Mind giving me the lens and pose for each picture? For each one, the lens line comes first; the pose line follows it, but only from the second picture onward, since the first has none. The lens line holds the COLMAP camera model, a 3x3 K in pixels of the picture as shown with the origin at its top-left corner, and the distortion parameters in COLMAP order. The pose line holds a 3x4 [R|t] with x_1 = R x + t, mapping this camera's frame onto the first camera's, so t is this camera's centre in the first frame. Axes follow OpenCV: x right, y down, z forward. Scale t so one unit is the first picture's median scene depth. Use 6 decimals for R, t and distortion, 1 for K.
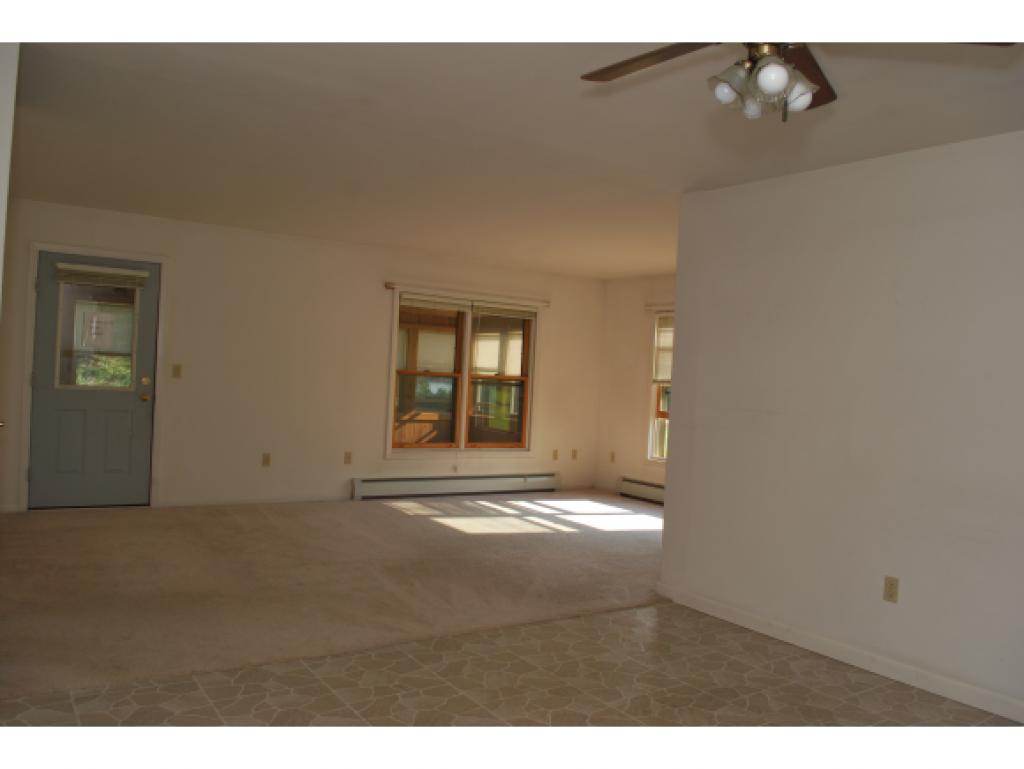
lens RADIAL K [[813.5, 0, 513.8], [0, 813.5, 400.0], [0, 0, 1]] dist [-0.085824, 0.017740]
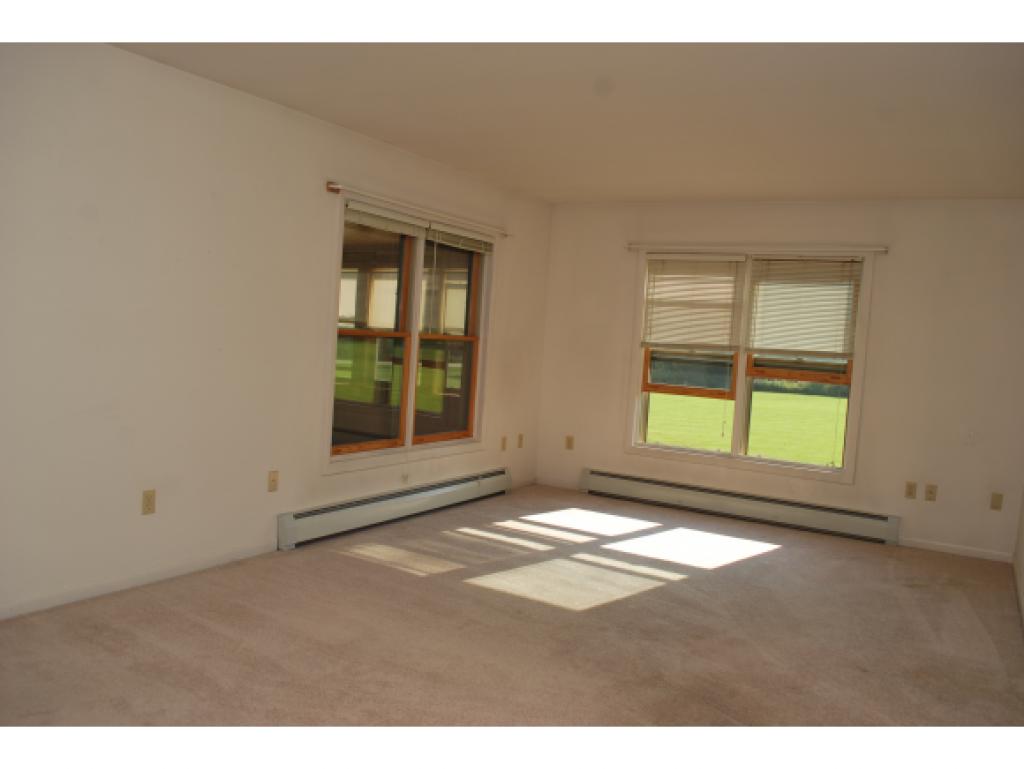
lens RADIAL K [[813.5, 0, 513.8], [0, 813.5, 400.0], [0, 0, 1]] dist [-0.085824, 0.017740]
pose [[0.902265, -0.026547, 0.430364, -0.264435], [-0.007420, 0.996999, 0.077055, -0.028612], [-0.431119, -0.072718, 0.899360, 0.365437]]
